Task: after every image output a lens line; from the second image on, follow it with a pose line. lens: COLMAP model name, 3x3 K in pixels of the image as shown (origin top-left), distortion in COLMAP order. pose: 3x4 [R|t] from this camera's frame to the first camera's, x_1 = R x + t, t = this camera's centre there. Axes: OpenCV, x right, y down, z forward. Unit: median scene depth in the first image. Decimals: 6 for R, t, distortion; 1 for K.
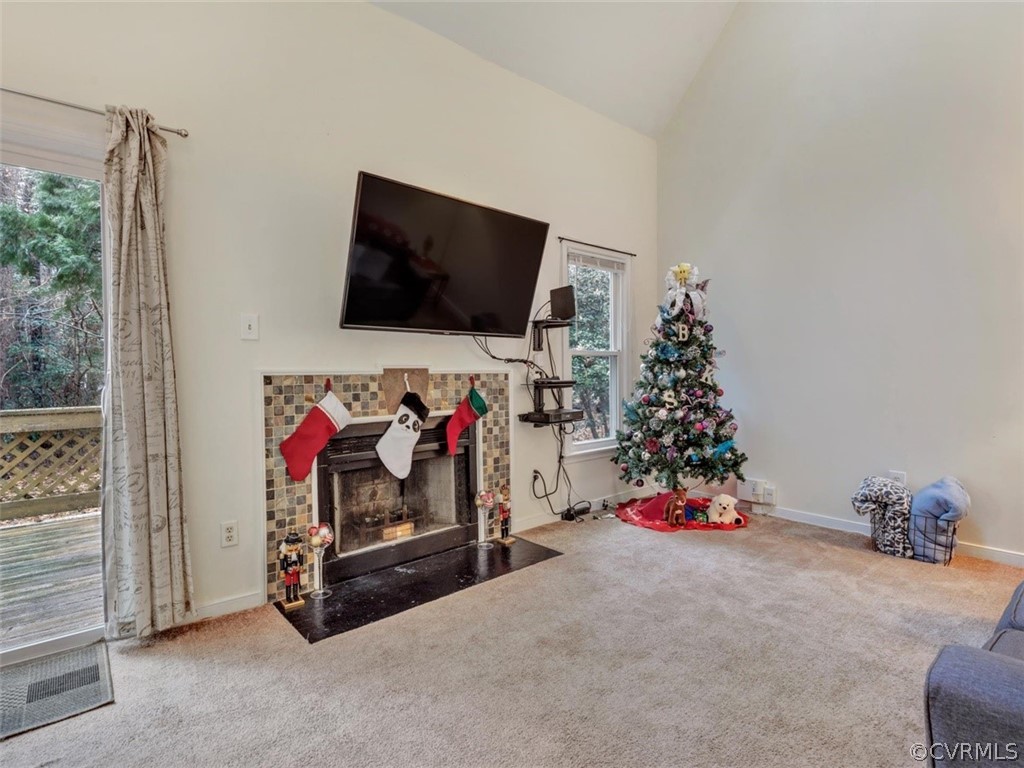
lens RADIAL K [[510.9, 0, 512.0], [0, 510.9, 384.0], [0, 0, 1]] dist [0.000576, -0.000420]
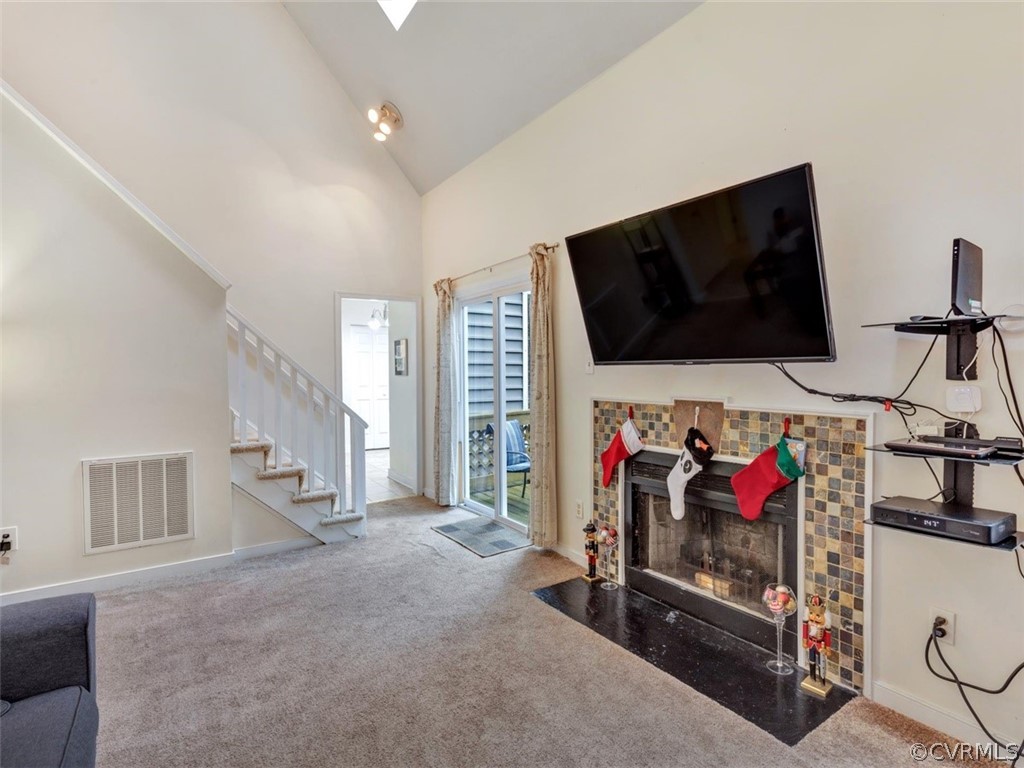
lens RADIAL K [[510.9, 0, 512.0], [0, 510.9, 384.0], [0, 0, 1]] dist [0.000576, -0.000420]
pose [[-0.108493, 0.034598, -0.993495, 0.734012], [-0.019975, 0.999117, 0.036975, -0.089316], [0.993897, 0.023857, -0.107706, 0.798716]]
